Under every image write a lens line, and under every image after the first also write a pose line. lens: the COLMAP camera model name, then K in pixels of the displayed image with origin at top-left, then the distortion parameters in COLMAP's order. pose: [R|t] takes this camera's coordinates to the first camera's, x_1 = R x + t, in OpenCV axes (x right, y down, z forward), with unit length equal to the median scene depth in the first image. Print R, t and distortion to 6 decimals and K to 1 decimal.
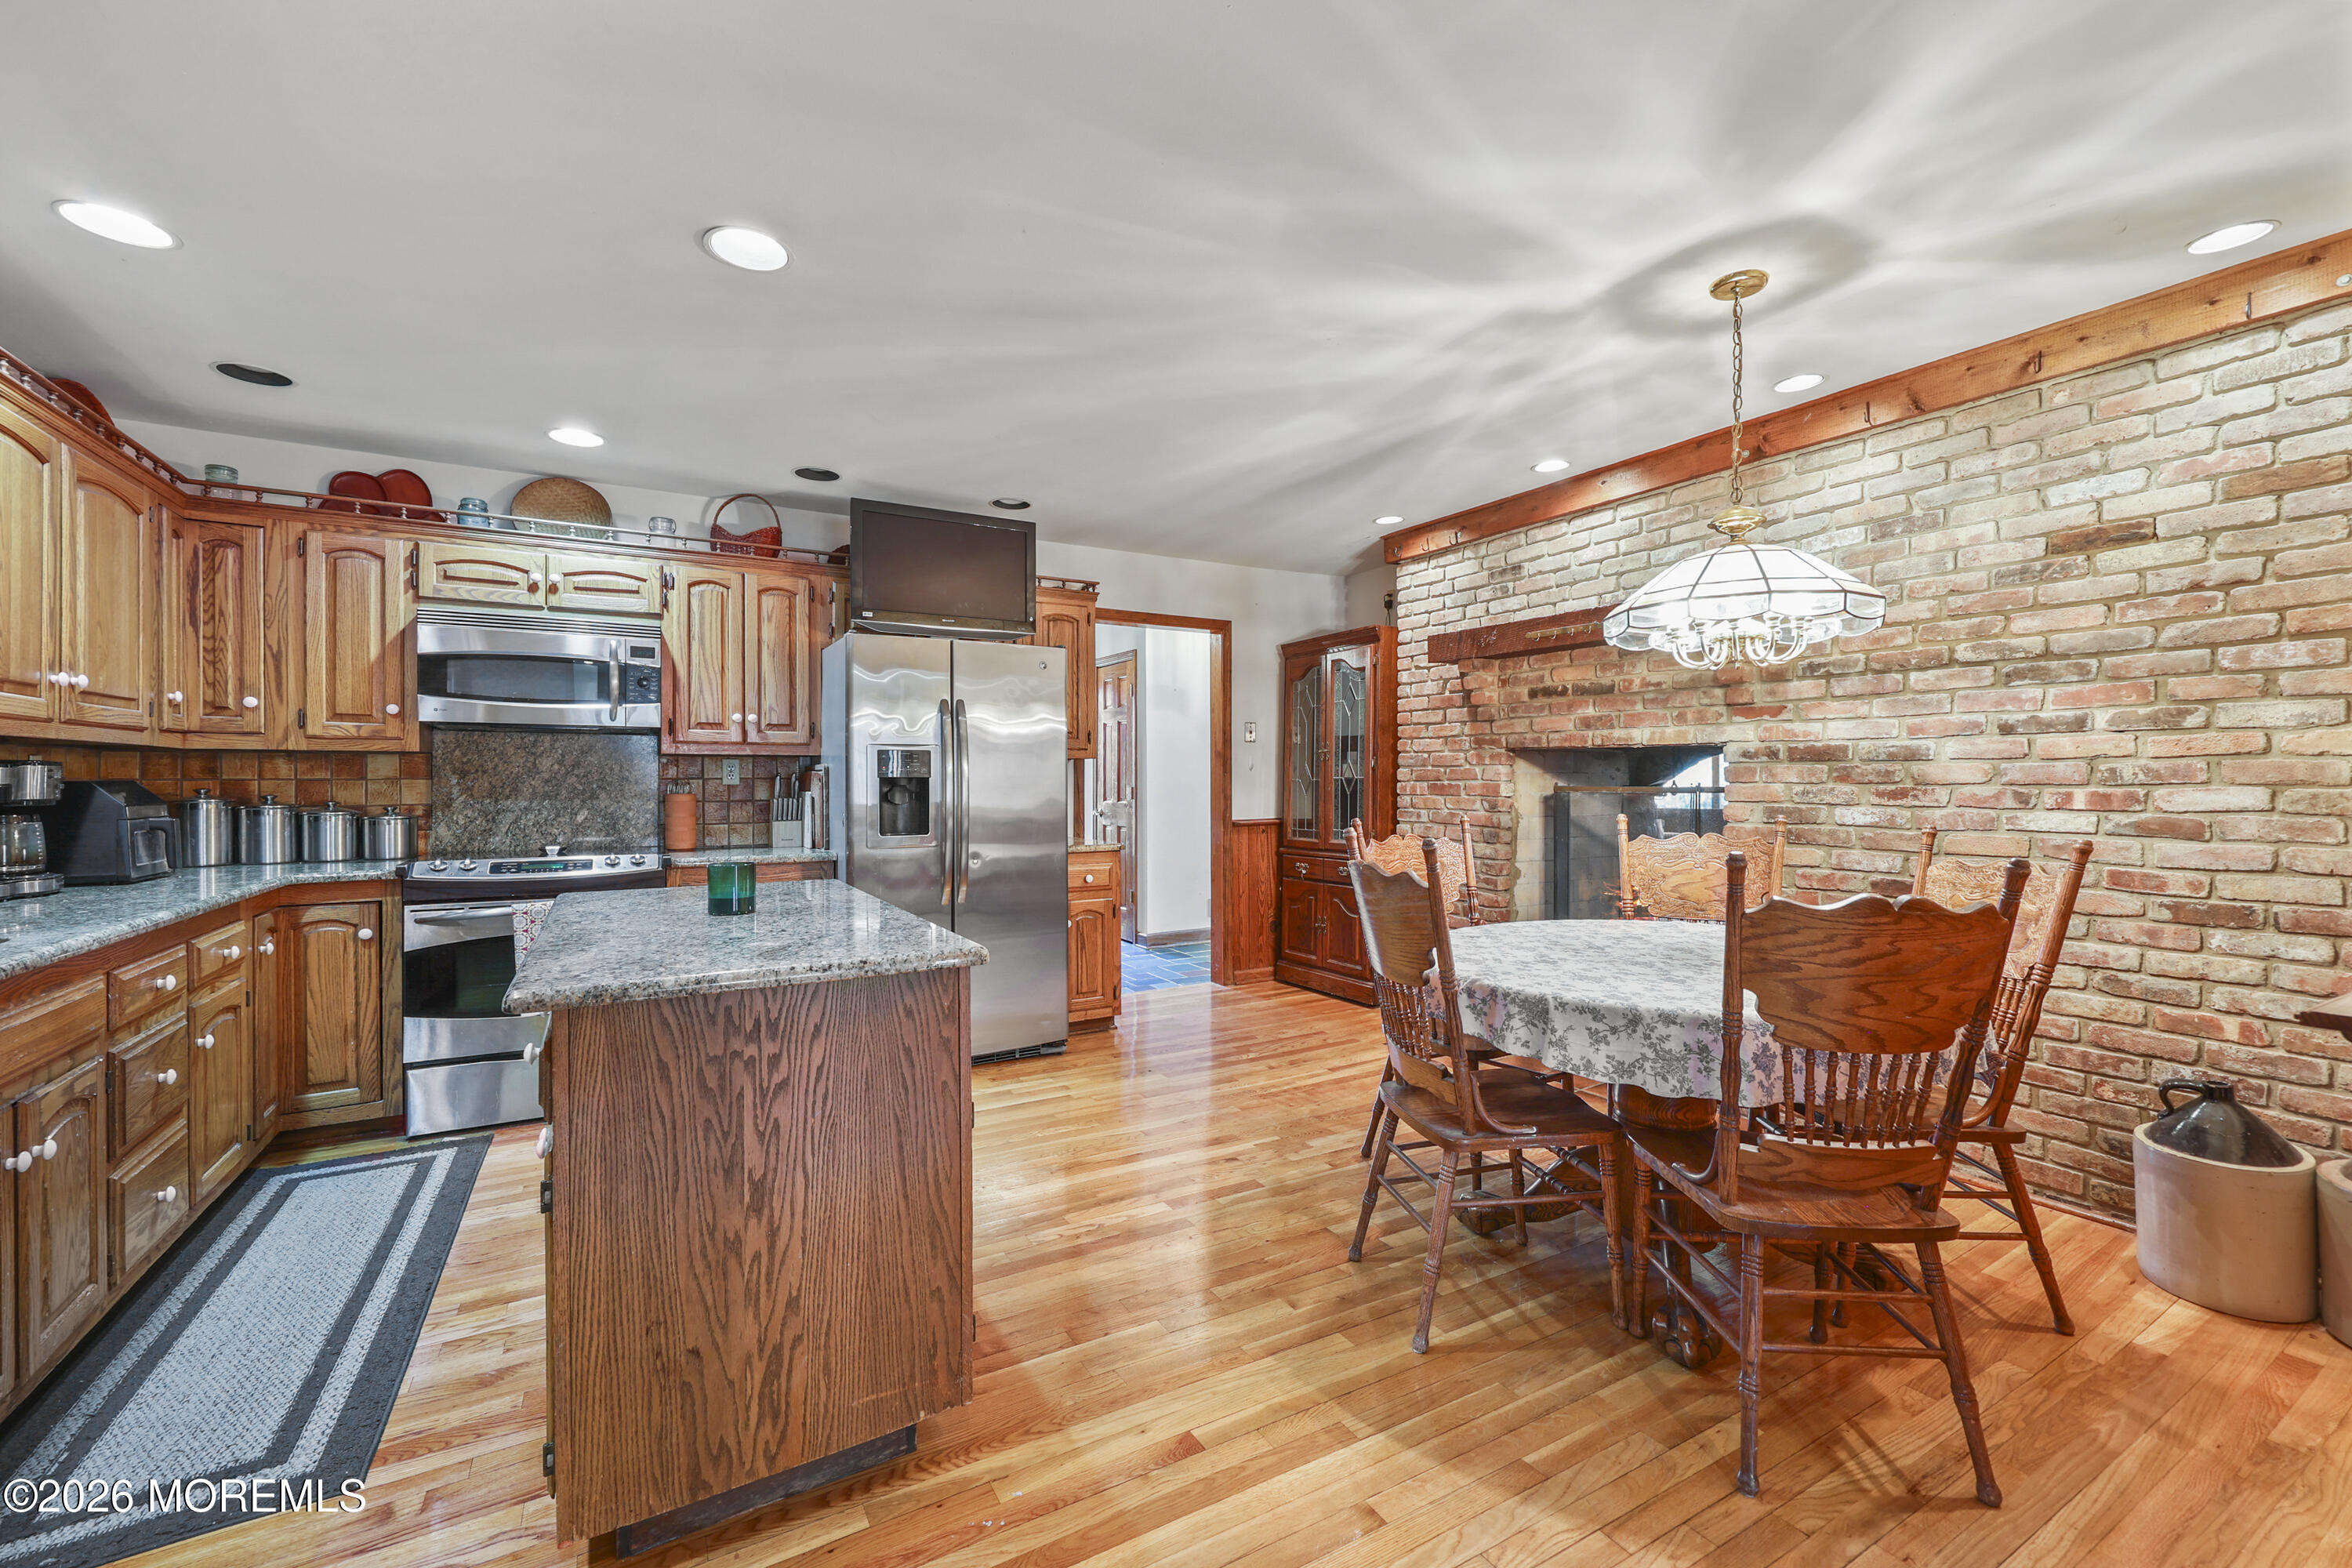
lens RADIAL K [[963.0, 0, 1181.6], [0, 963.0, 781.6], [0, 0, 1]] dist [0.004218, -0.000166]
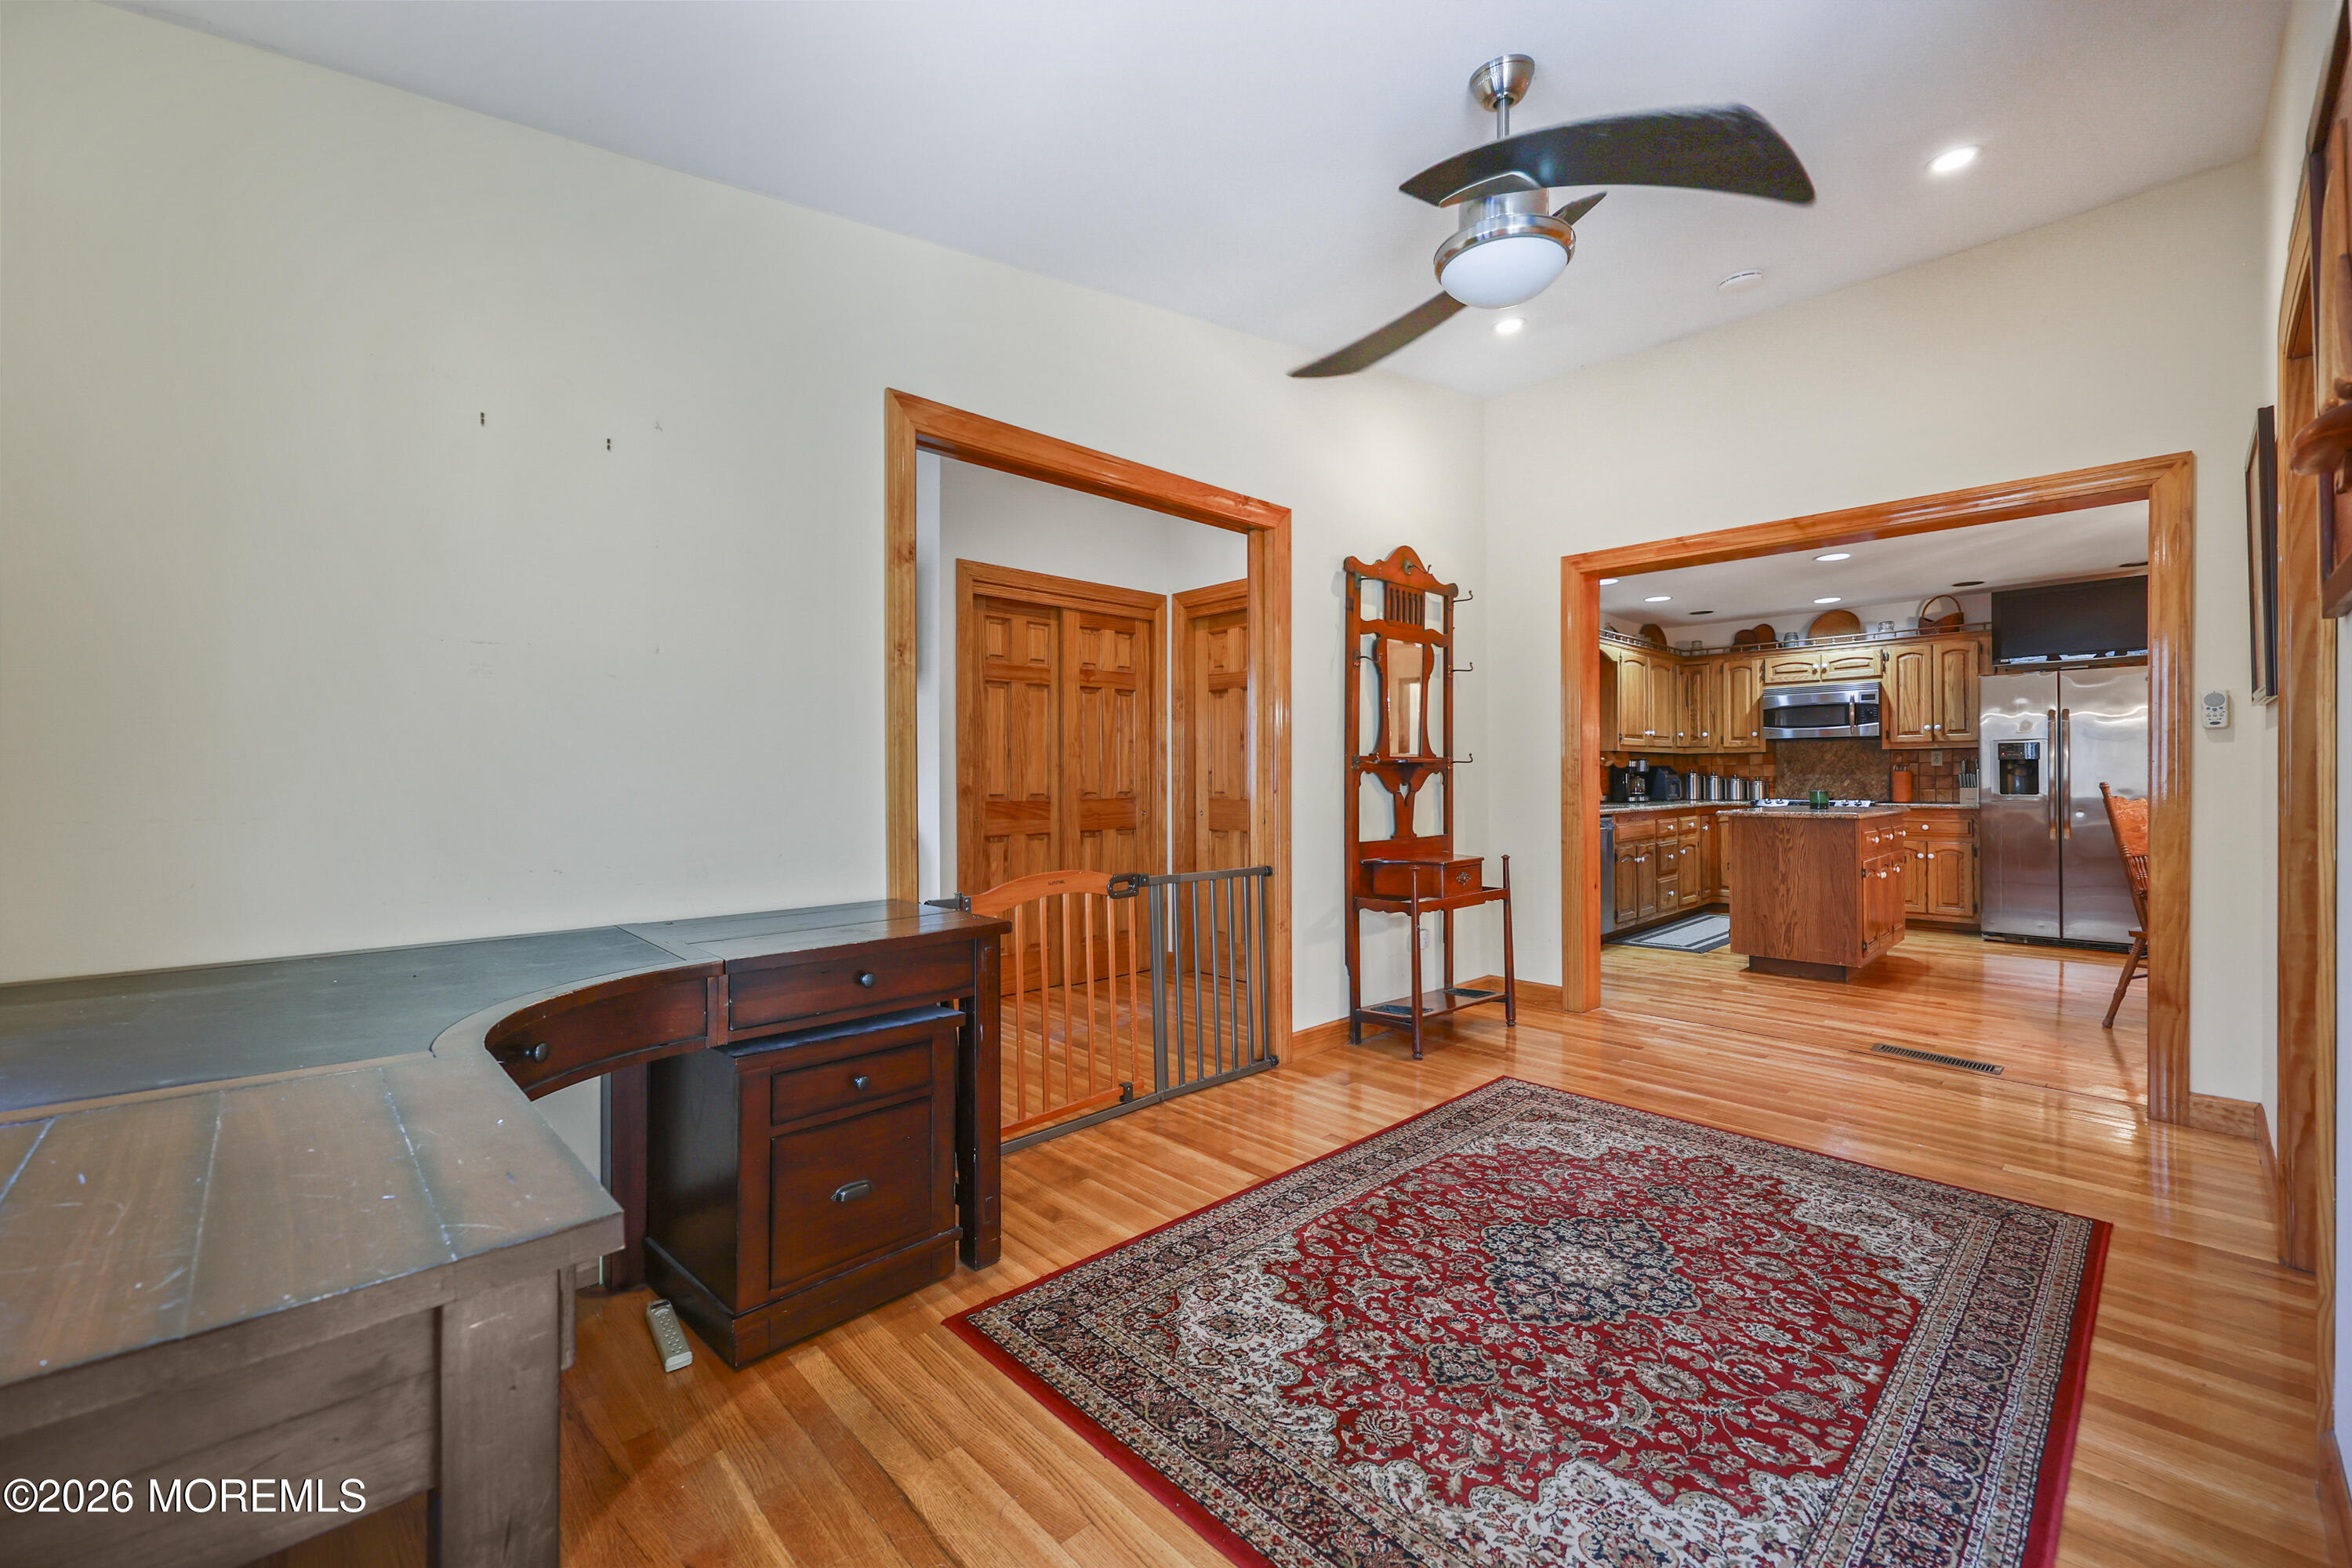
lens RADIAL K [[963.0, 0, 1167.4], [0, 963.0, 772.6], [0, 0, 1]] dist [0.004218, -0.000166]
pose [[0.225190, -0.006186, -0.974295, 1.139781], [0.003907, 0.999978, -0.005446, 0.024571], [0.974307, -0.002580, 0.225209, -0.908544]]
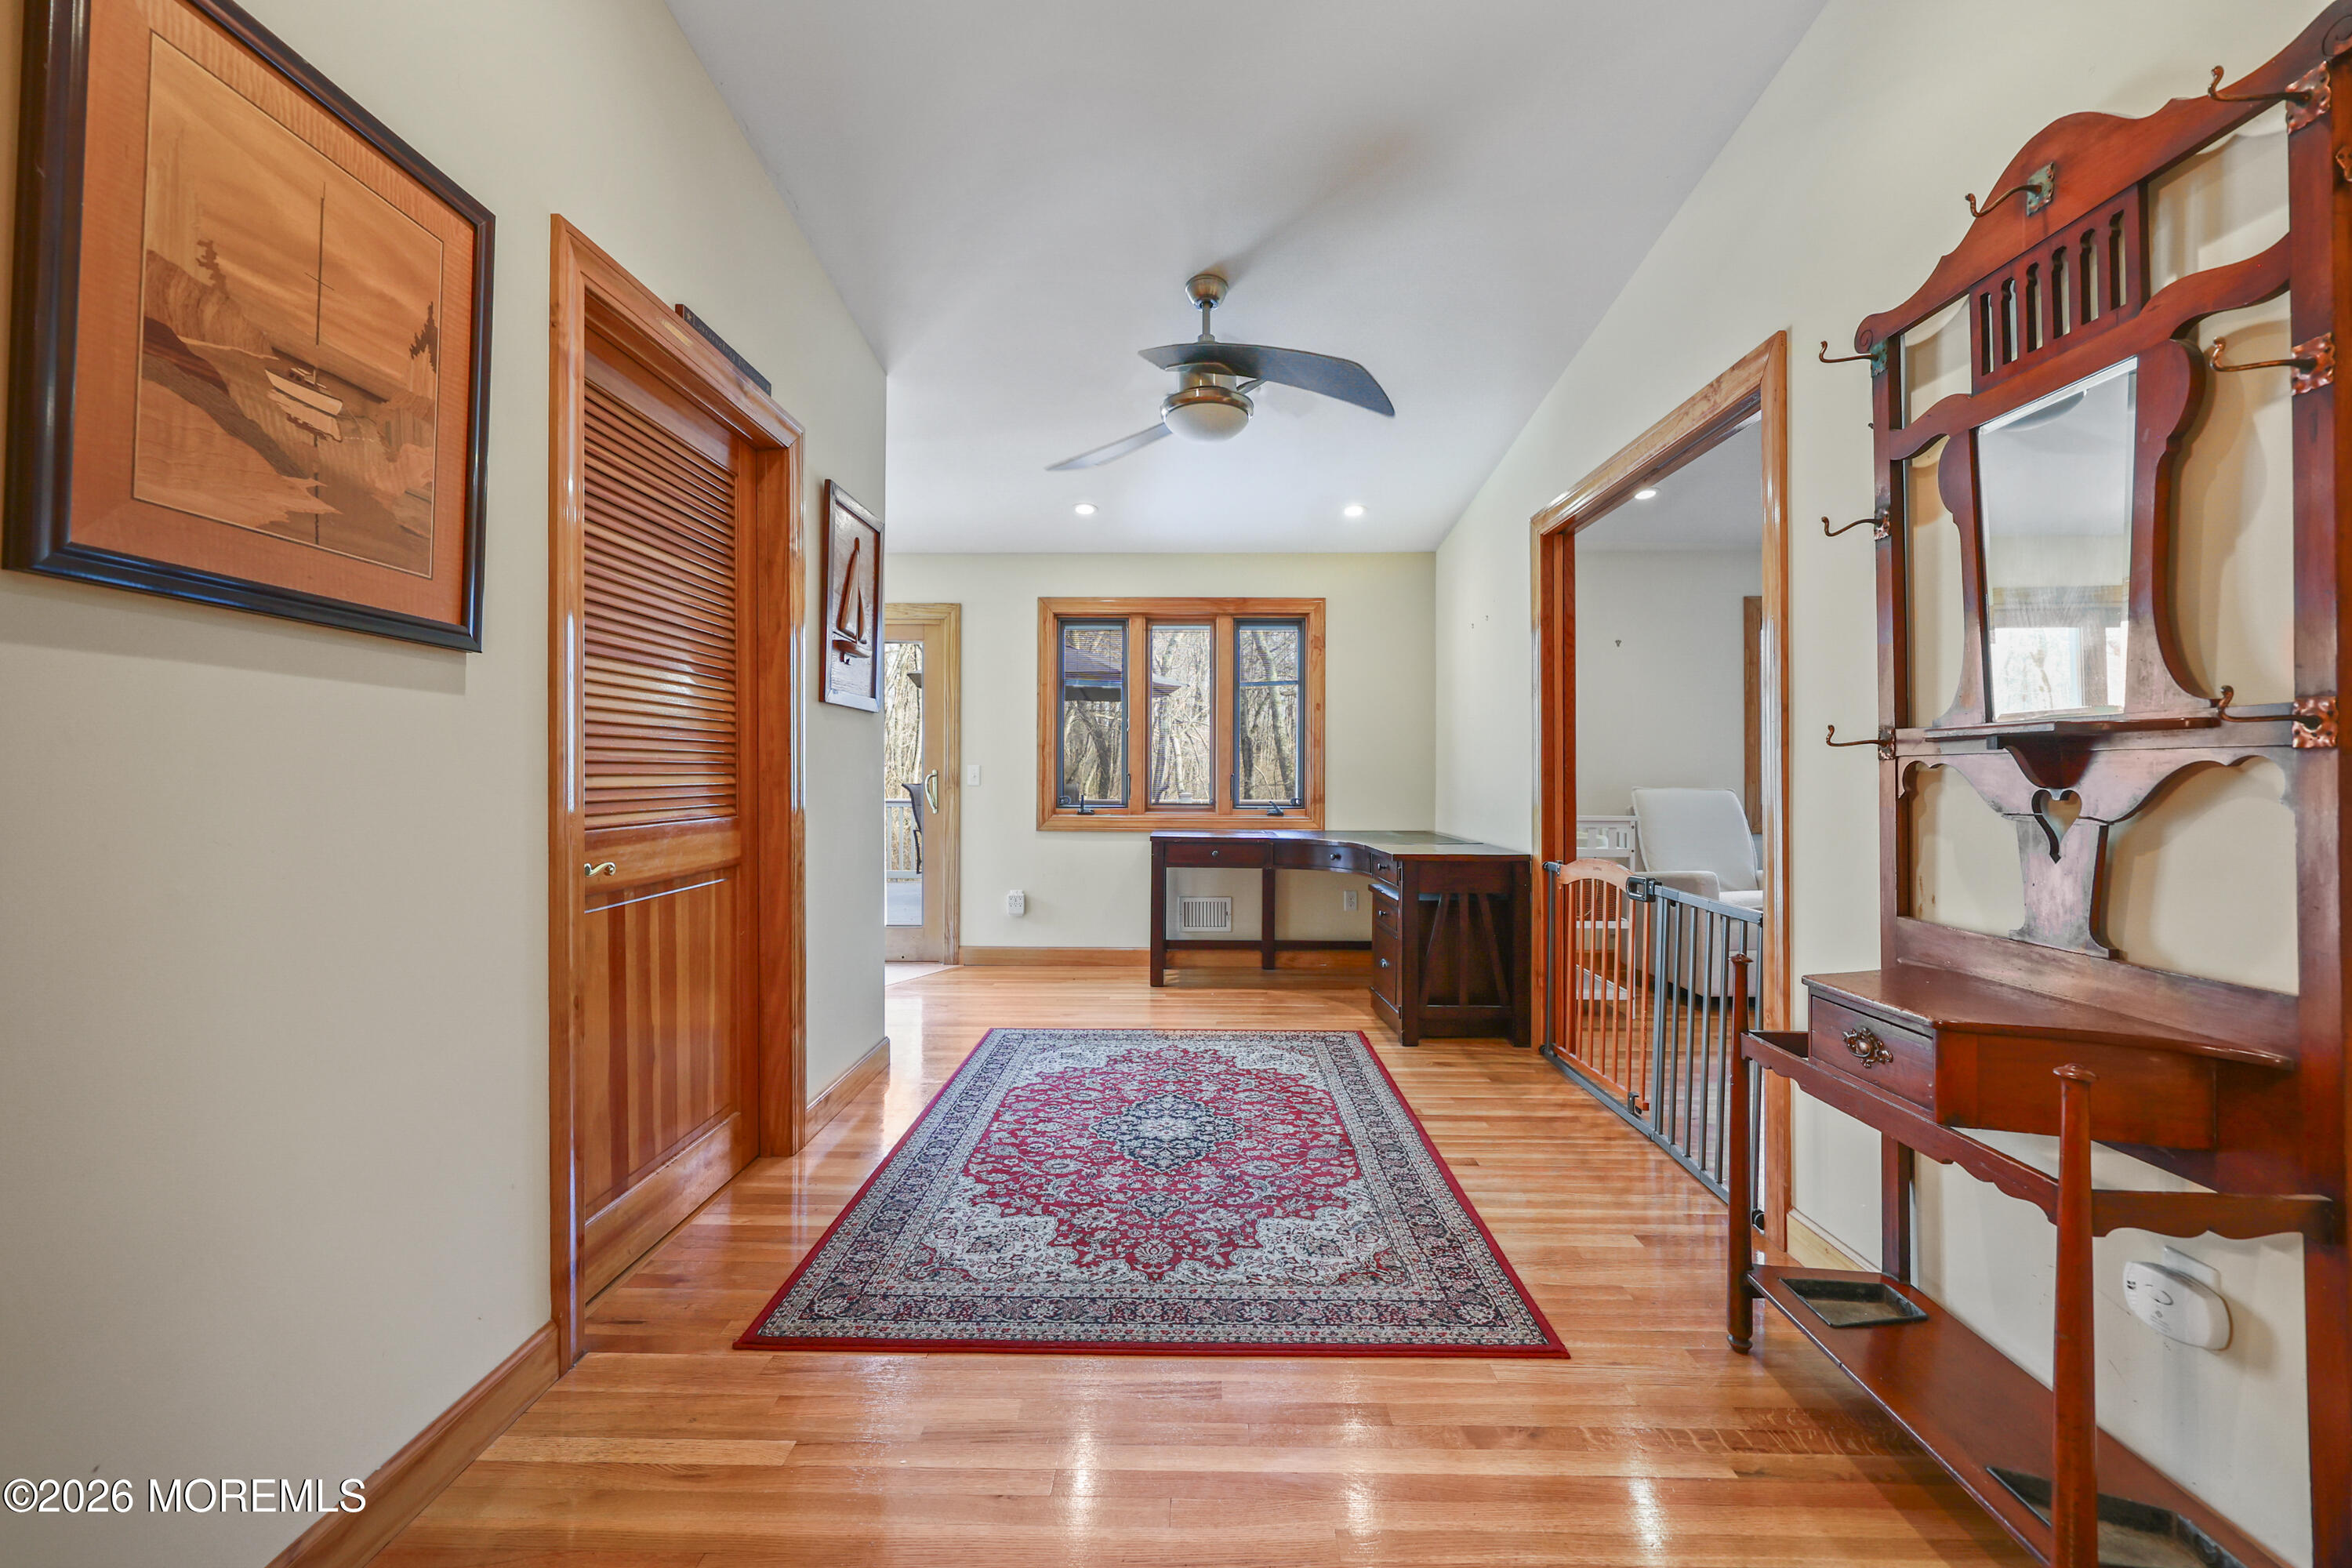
lens RADIAL K [[963.0, 0, 1185.3], [0, 963.0, 767.6], [0, 0, 1]] dist [0.004218, -0.000166]
pose [[-0.858572, 0.001707, 0.512690, 0.059190], [-0.002317, 0.999971, -0.007210, 0.025997], [-0.512688, -0.007378, -0.858544, 0.309865]]
